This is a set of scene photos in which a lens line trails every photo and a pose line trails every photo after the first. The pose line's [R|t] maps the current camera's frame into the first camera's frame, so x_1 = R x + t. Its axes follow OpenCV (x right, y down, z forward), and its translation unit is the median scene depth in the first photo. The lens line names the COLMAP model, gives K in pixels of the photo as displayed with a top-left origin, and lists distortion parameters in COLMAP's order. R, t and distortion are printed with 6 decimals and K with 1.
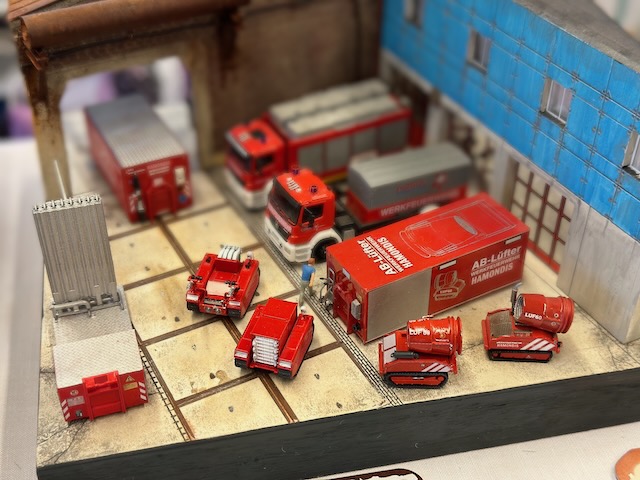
lens RADIAL K [[891.3, 0, 320.0], [0, 891.3, 240.0], [0, 0, 1]] dist [0.029184, -0.004153]
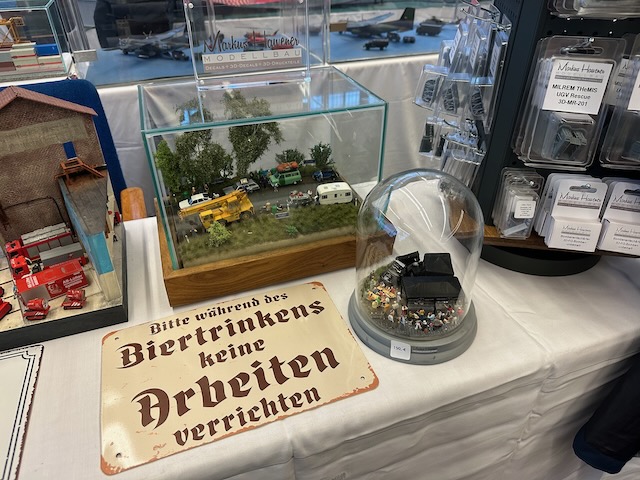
lens RADIAL K [[441.6, 0, 320.0], [0, 441.6, 240.0], [0, 0, 1]] dist [0.000630, -0.005088]
pose [[0.991719, -0.078160, 0.101905, 0.968855], [0.082059, 0.996025, -0.034640, 0.007611], [-0.098792, 0.042716, 0.994191, -0.749926]]
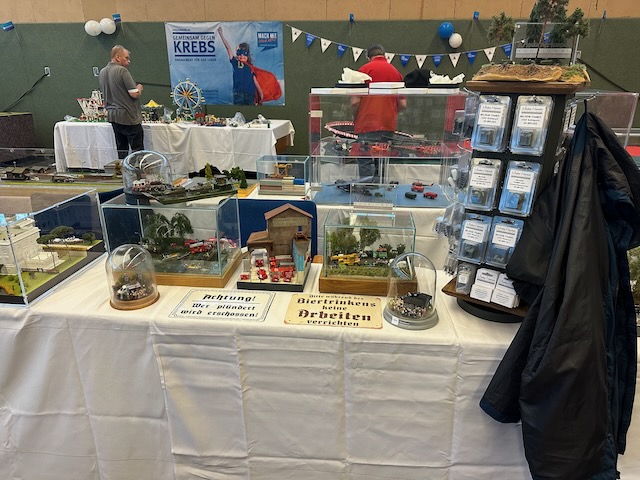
lens RADIAL K [[441.6, 0, 320.0], [0, 441.6, 240.0], [0, 0, 1]] dist [0.000630, -0.005088]
pose [[0.944383, 0.109575, -0.310055, 1.868980], [-0.196237, 0.944357, -0.263970, 0.836160], [0.263879, 0.310133, 0.913338, -3.150197]]
